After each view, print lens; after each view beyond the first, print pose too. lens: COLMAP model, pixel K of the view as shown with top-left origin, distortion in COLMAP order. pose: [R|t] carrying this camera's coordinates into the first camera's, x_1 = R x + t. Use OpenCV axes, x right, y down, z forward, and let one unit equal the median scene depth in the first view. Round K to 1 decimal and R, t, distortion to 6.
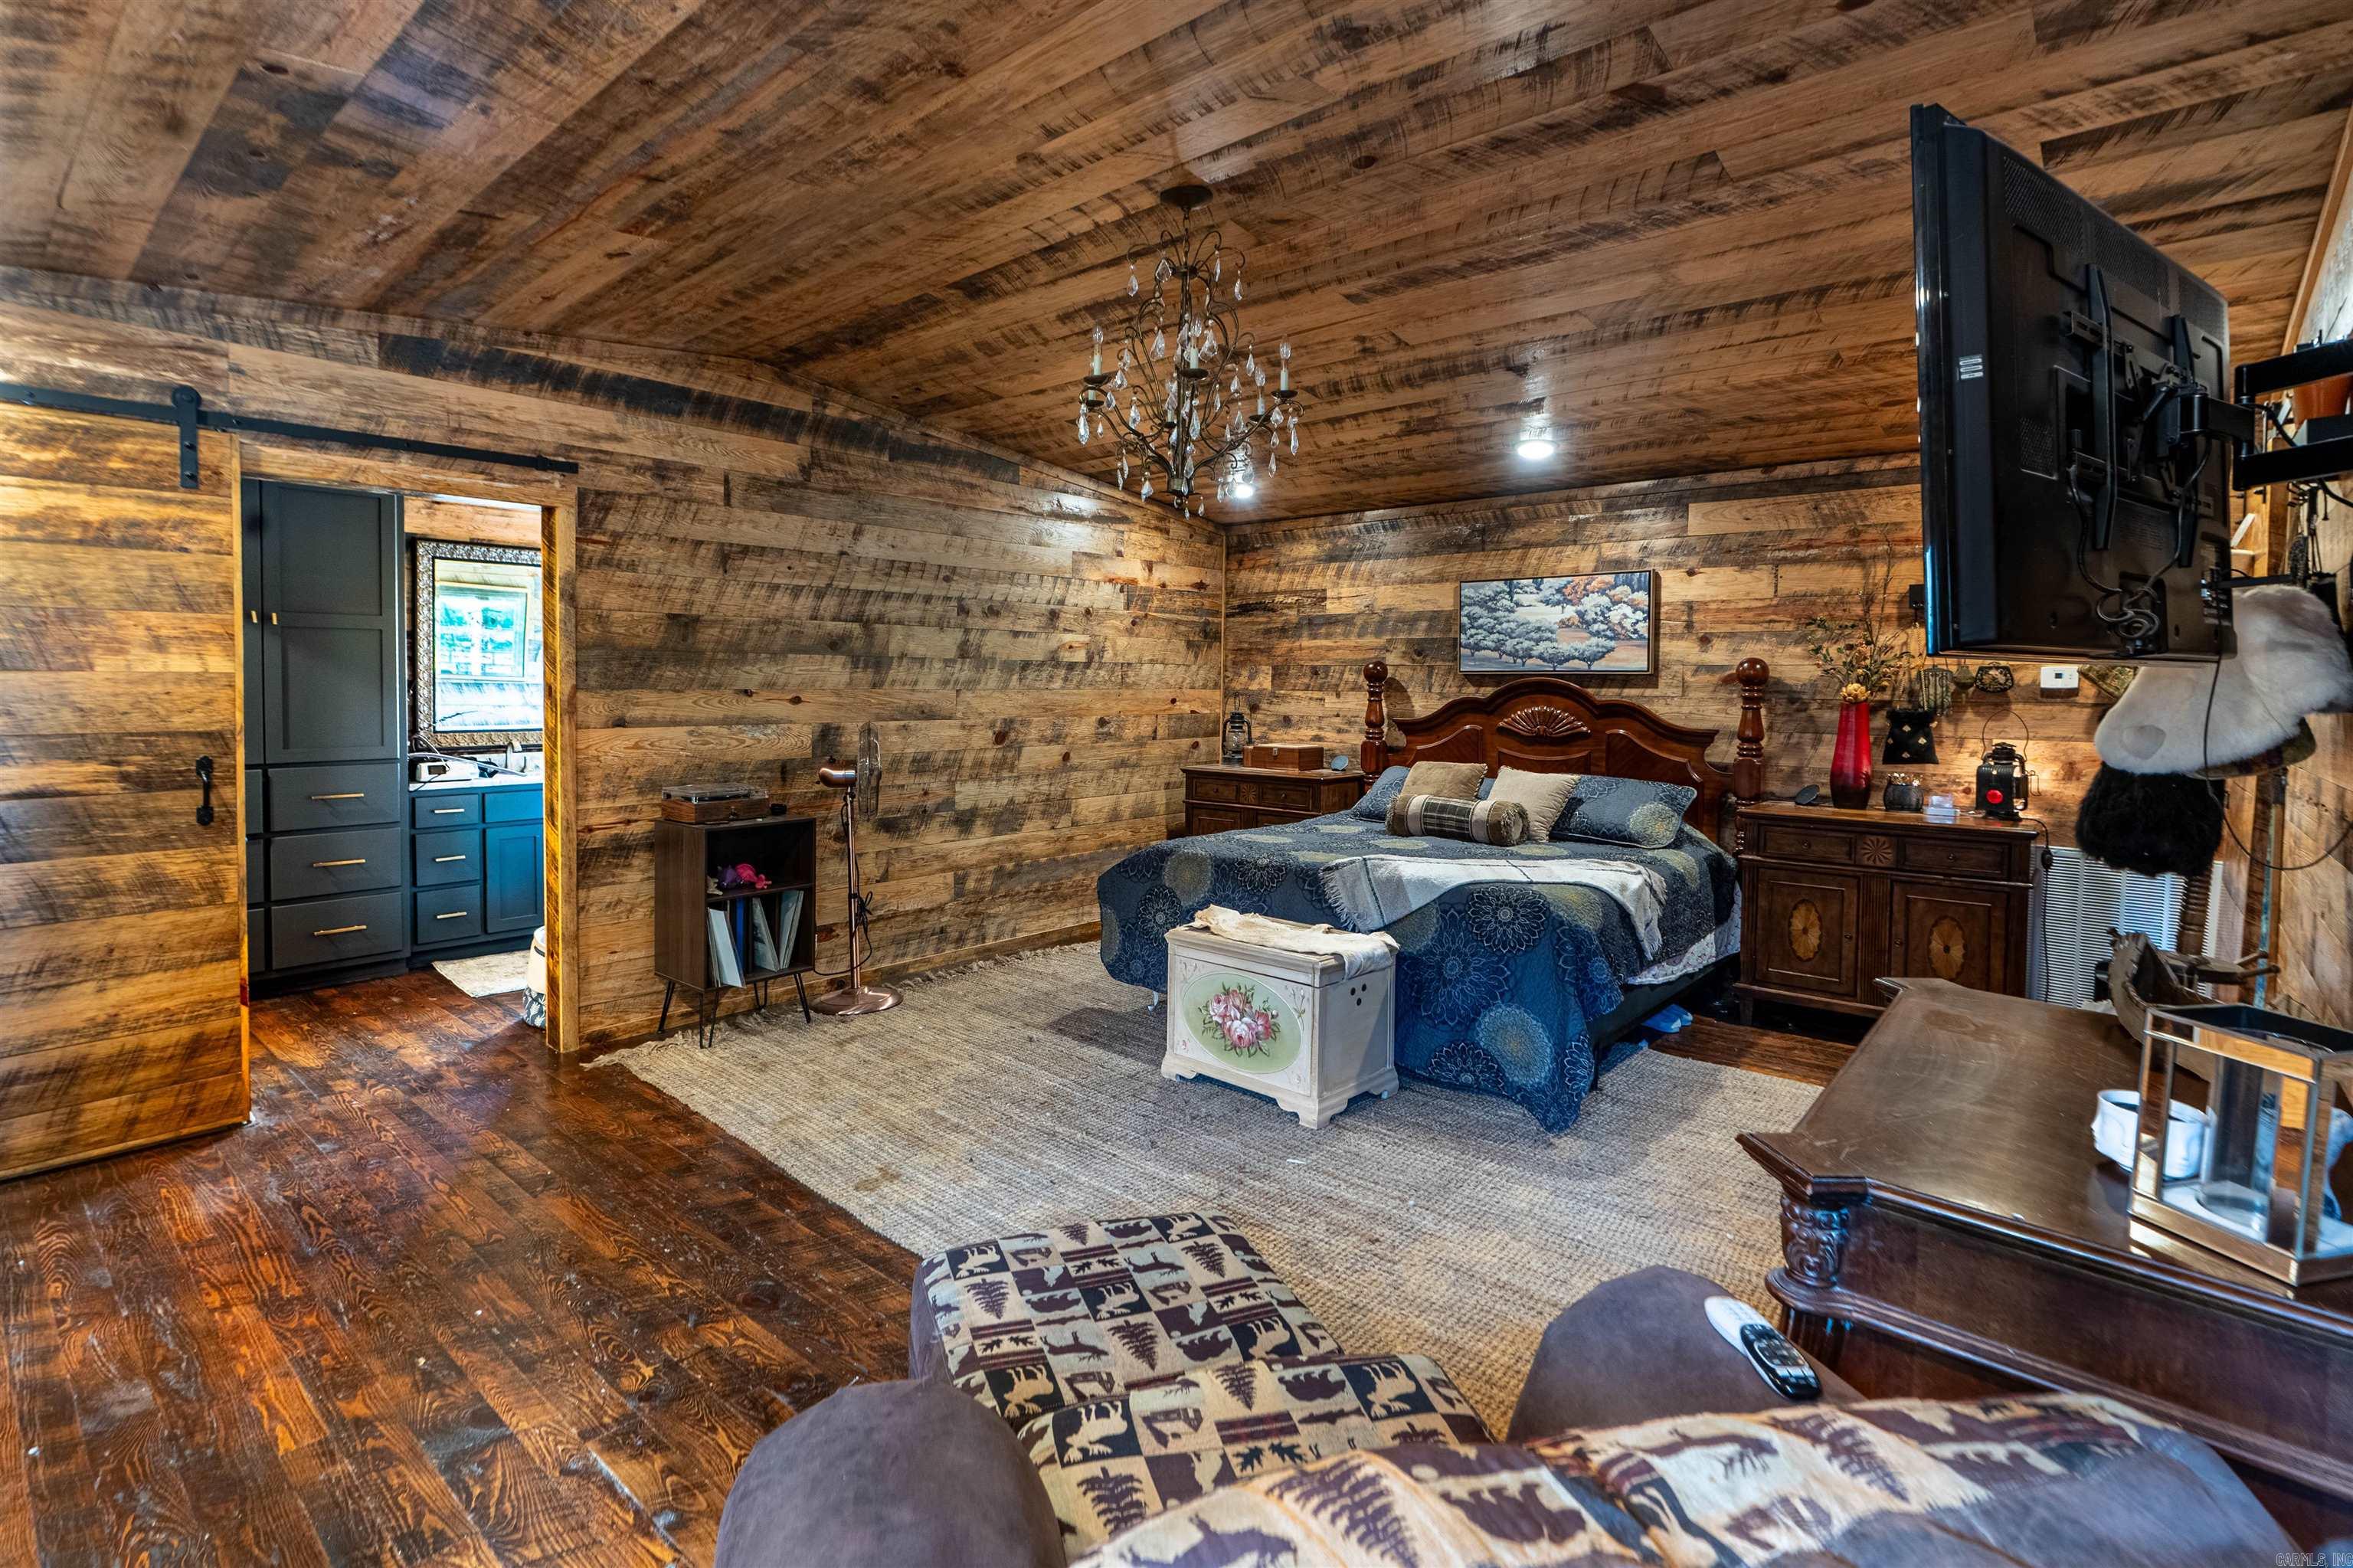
lens RADIAL K [[1139.3, 0, 1176.9], [0, 1139.3, 684.9], [0, 0, 1]] dist [0.001703, 0.000165]
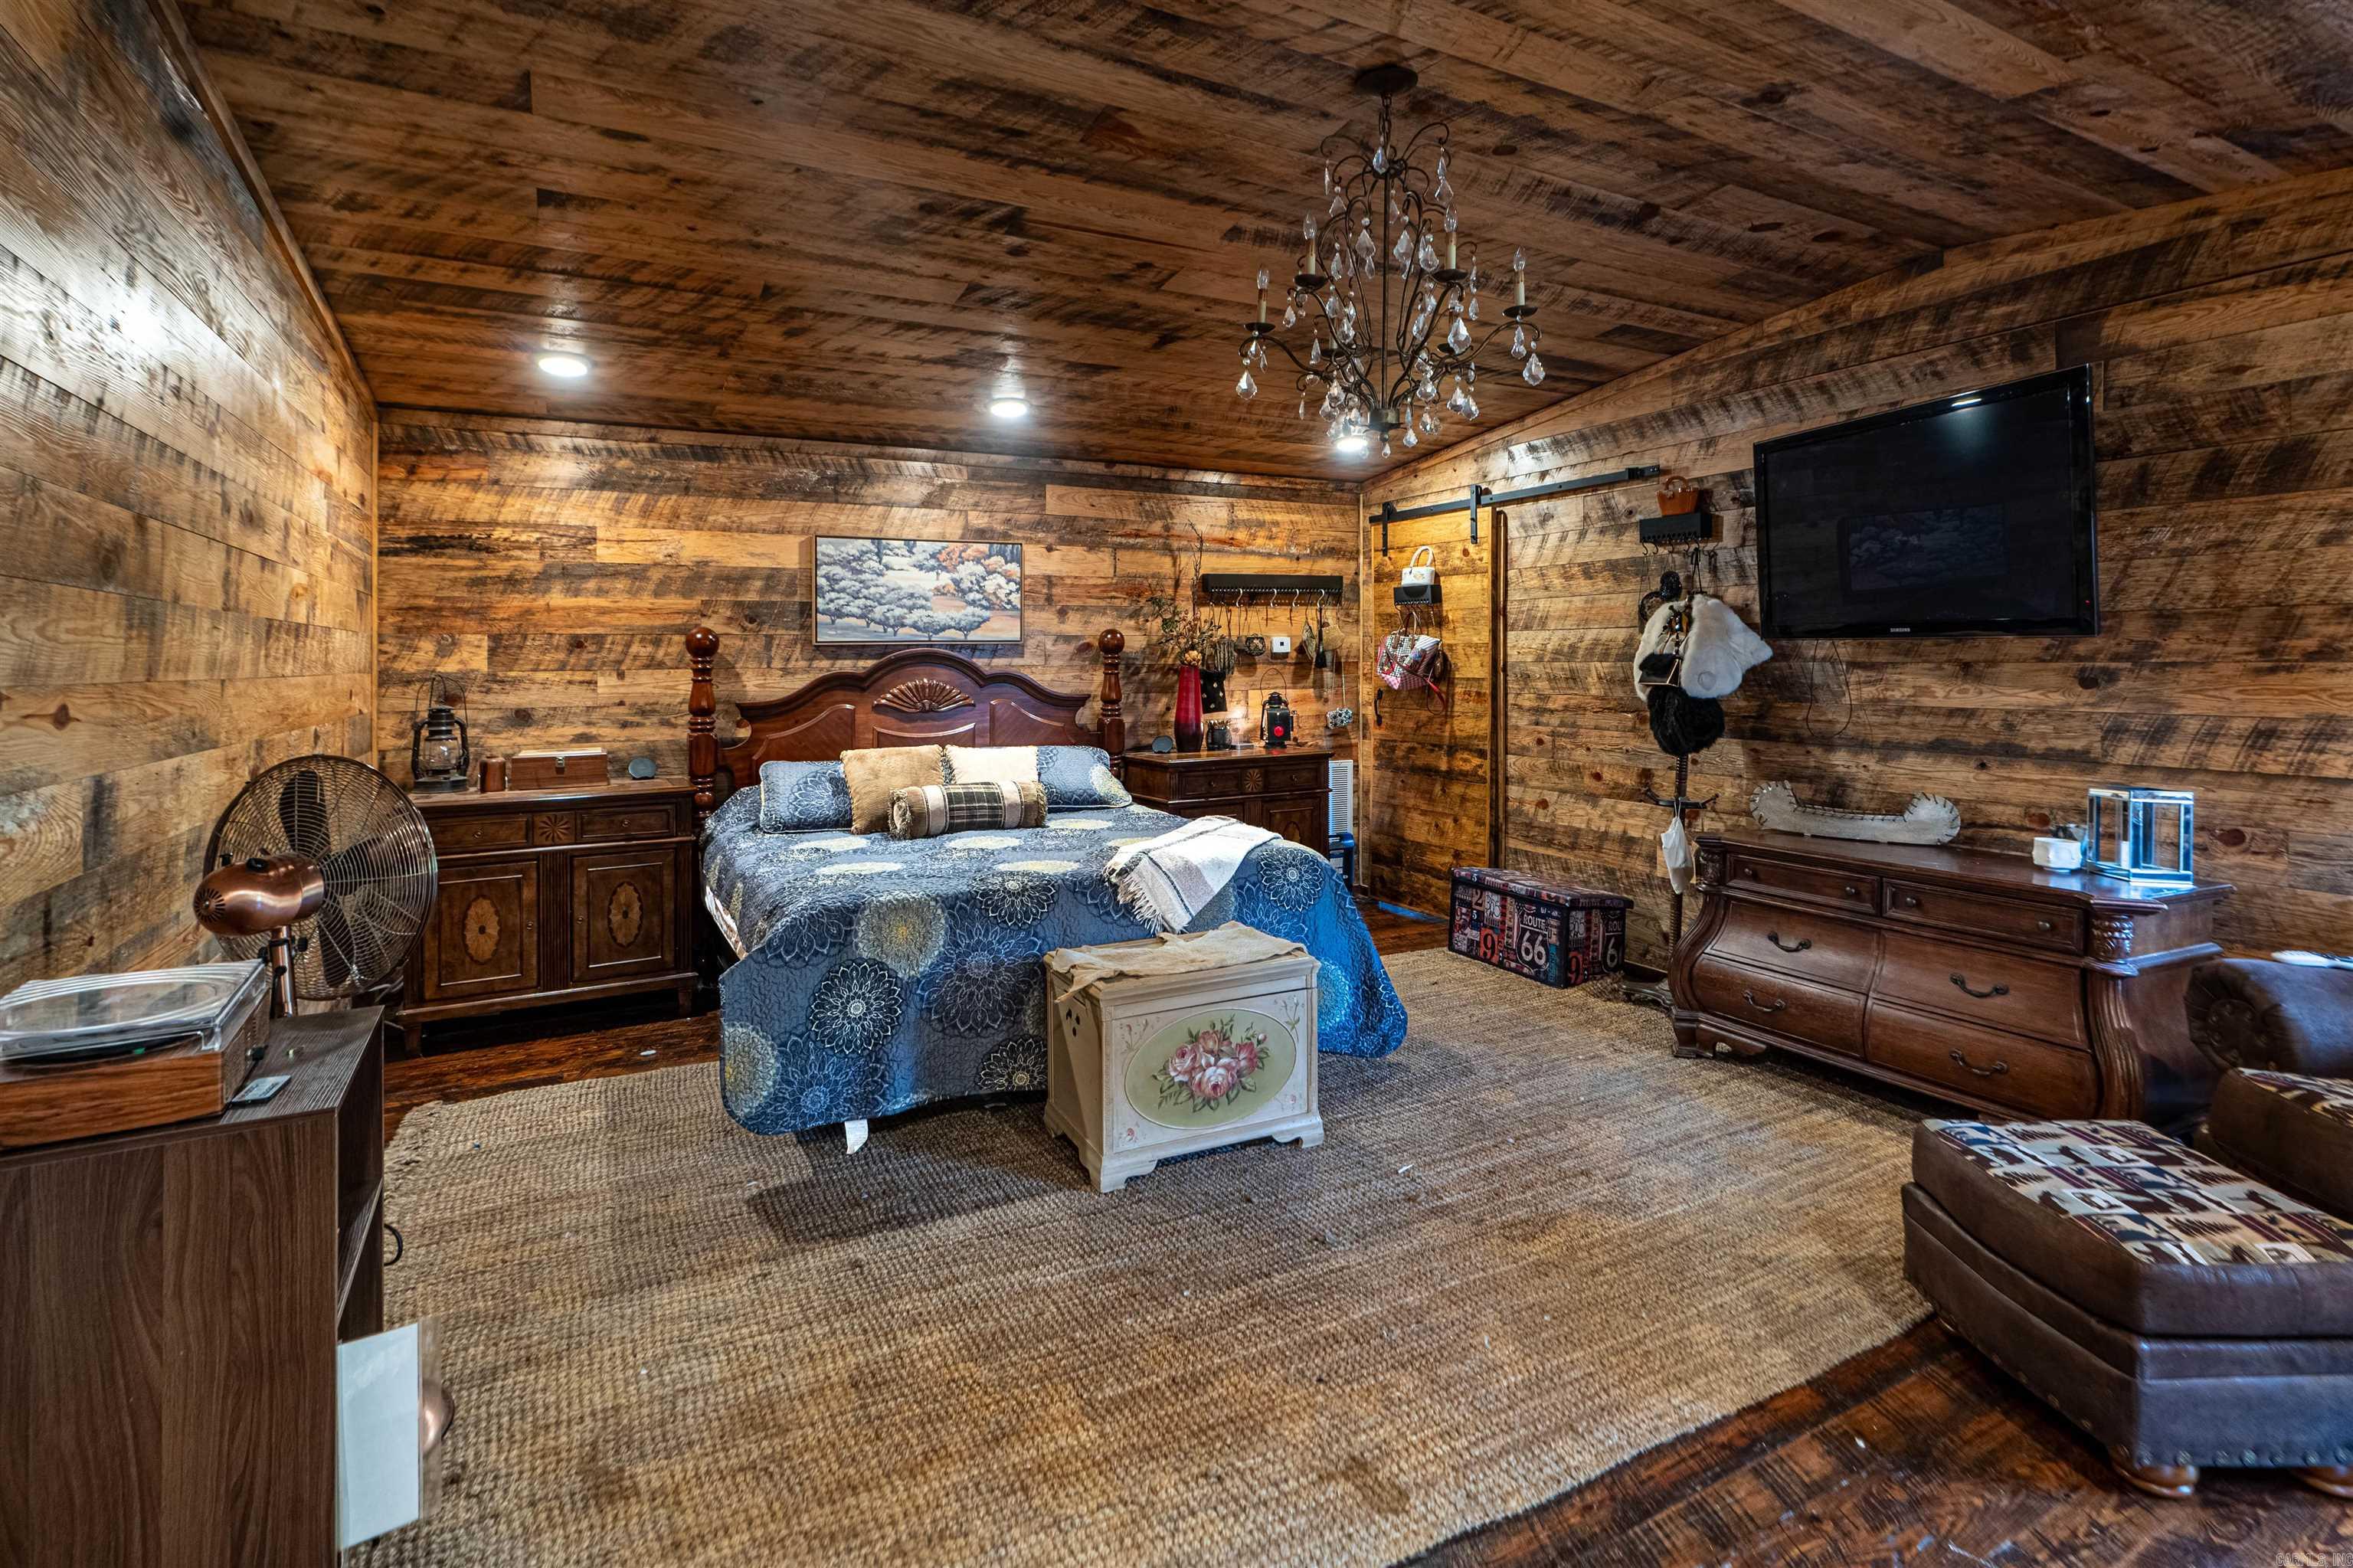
lens RADIAL K [[1135.3, 0, 1184.5], [0, 1135.3, 633.0], [0, 0, 1]] dist [-0.000791, -0.000127]
pose [[0.351376, 0.007093, 0.936207, -0.475312], [0.015242, 0.999795, -0.013295, -0.003329], [-0.936110, 0.018941, 0.351196, 0.483753]]
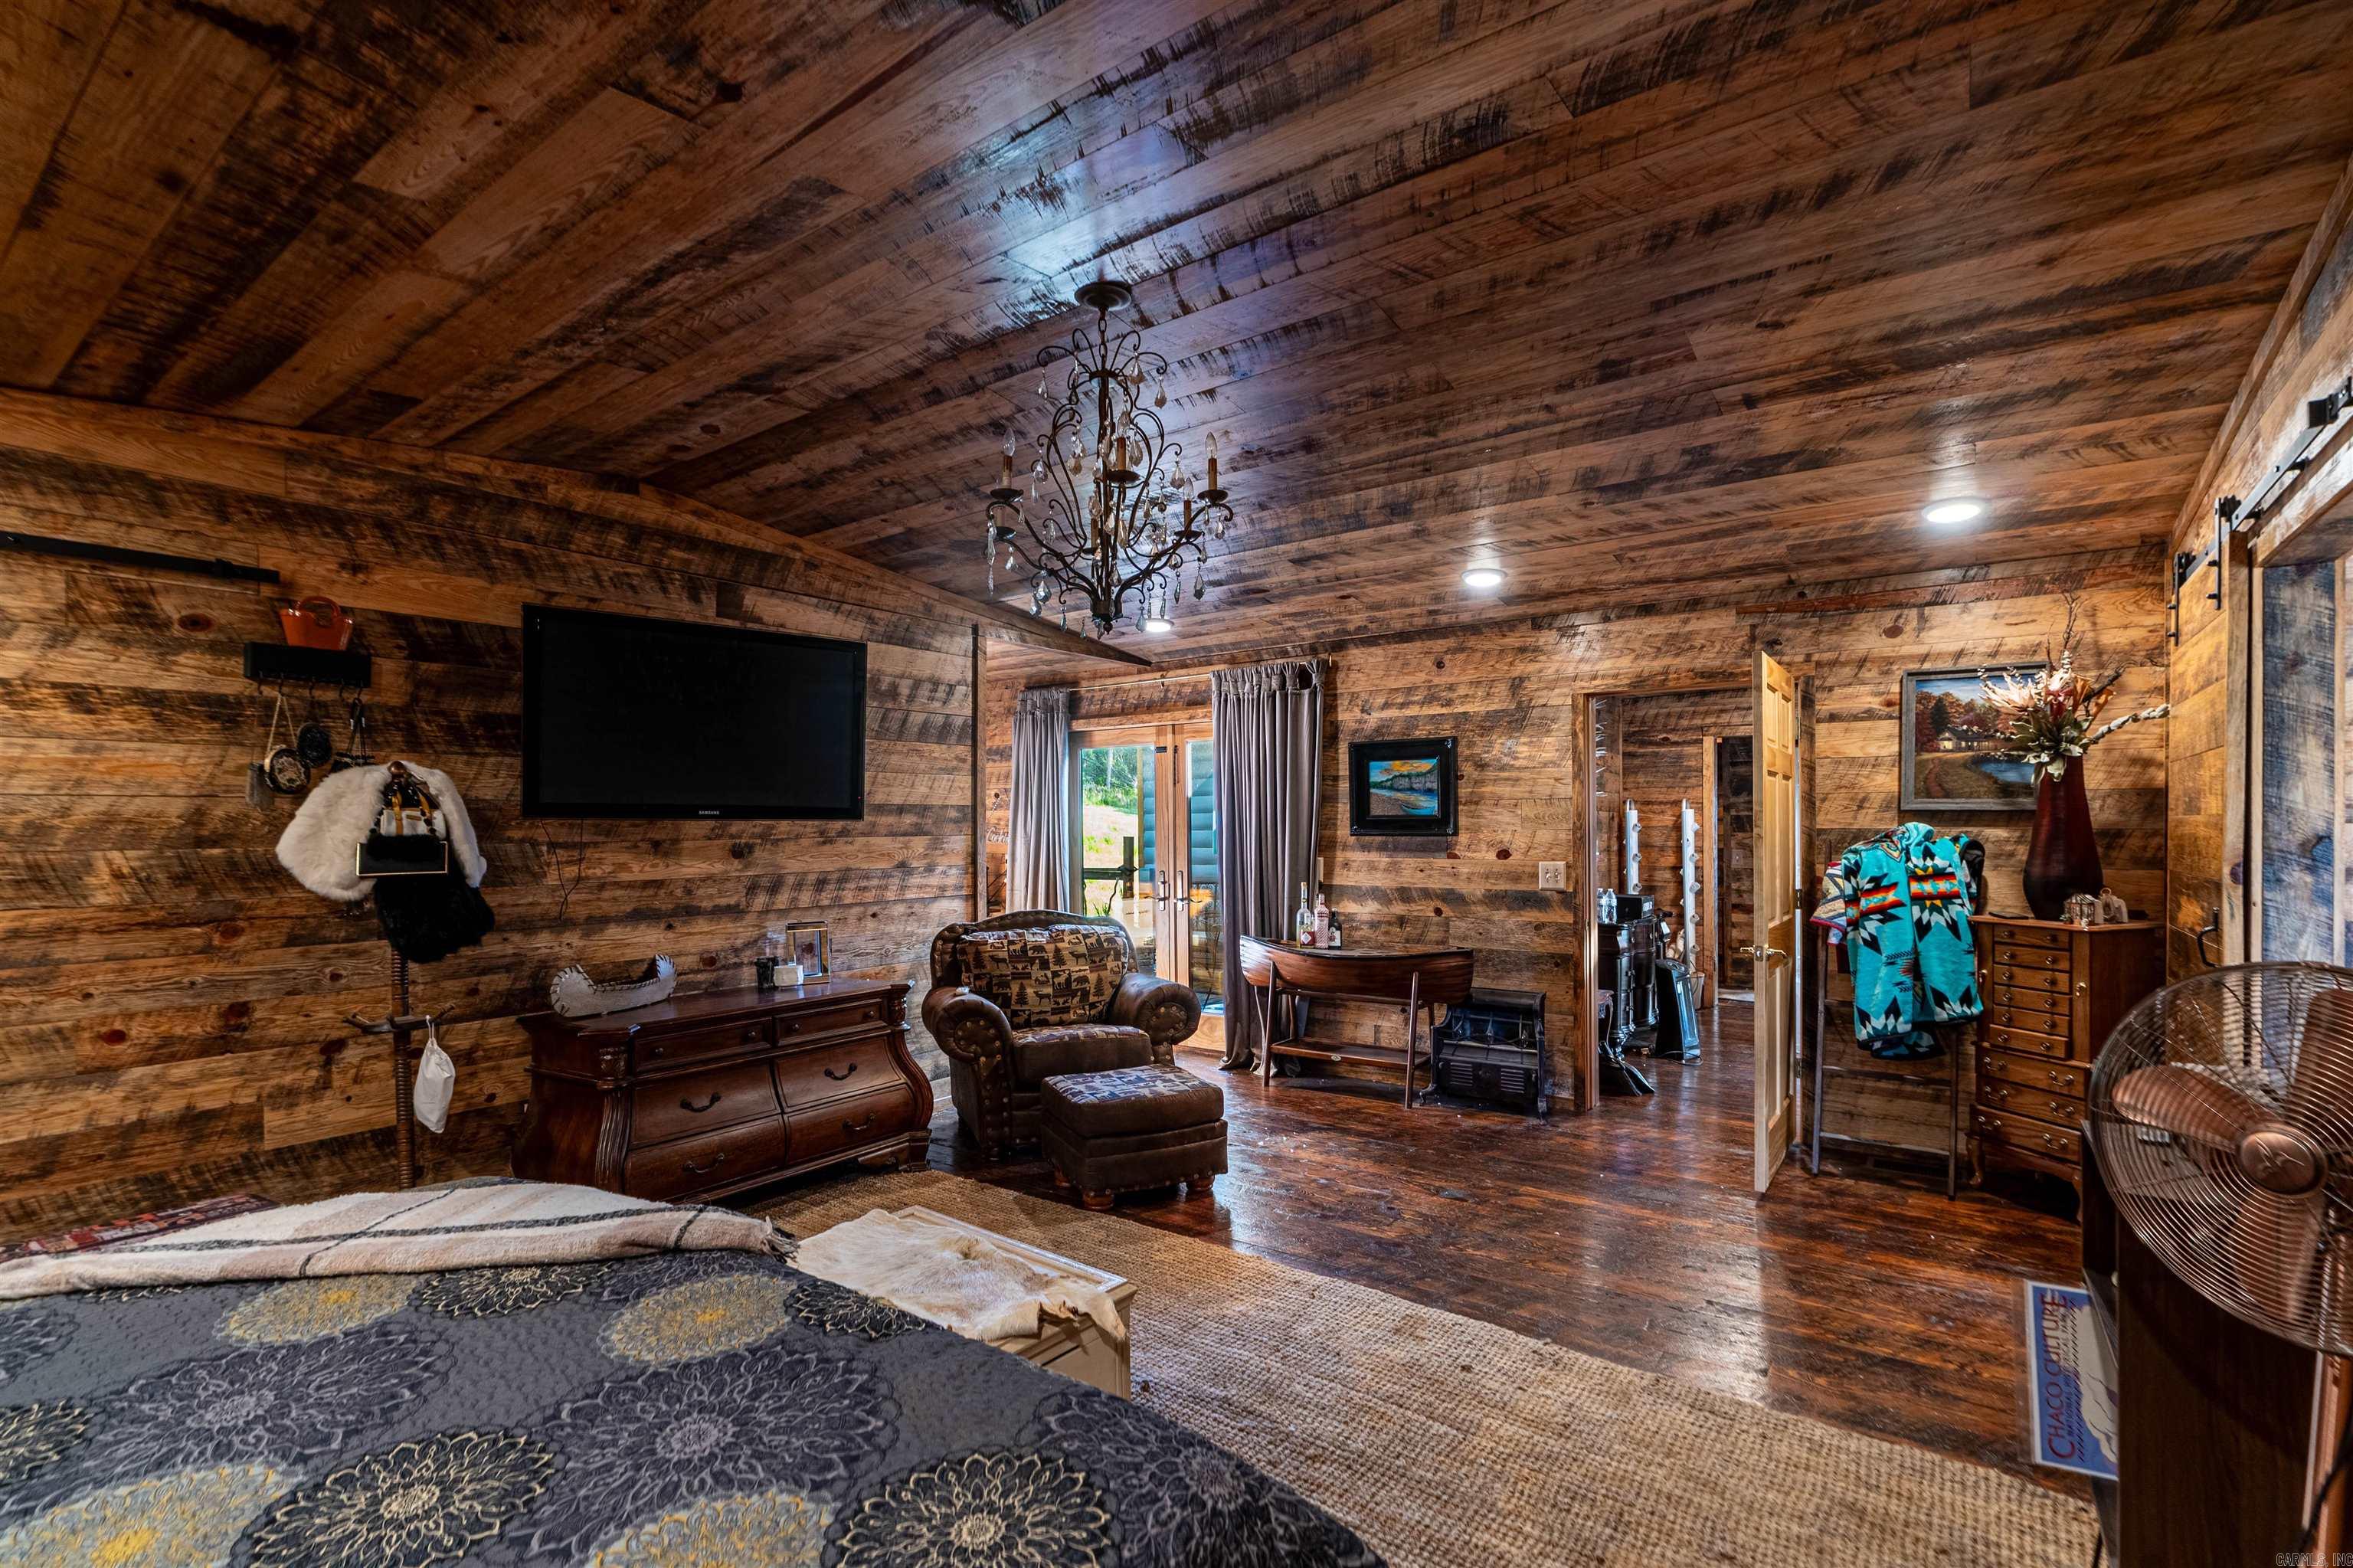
lens RADIAL K [[1082.1, 0, 1186.5], [0, 1082.1, 828.0], [0, 0, 1]] dist [0.000836, 0.000151]
pose [[-0.996539, -0.002047, -0.083101, 0.006803], [-0.002698, 0.999967, 0.007725, -0.003698], [0.083082, 0.007923, -0.996511, 1.064686]]
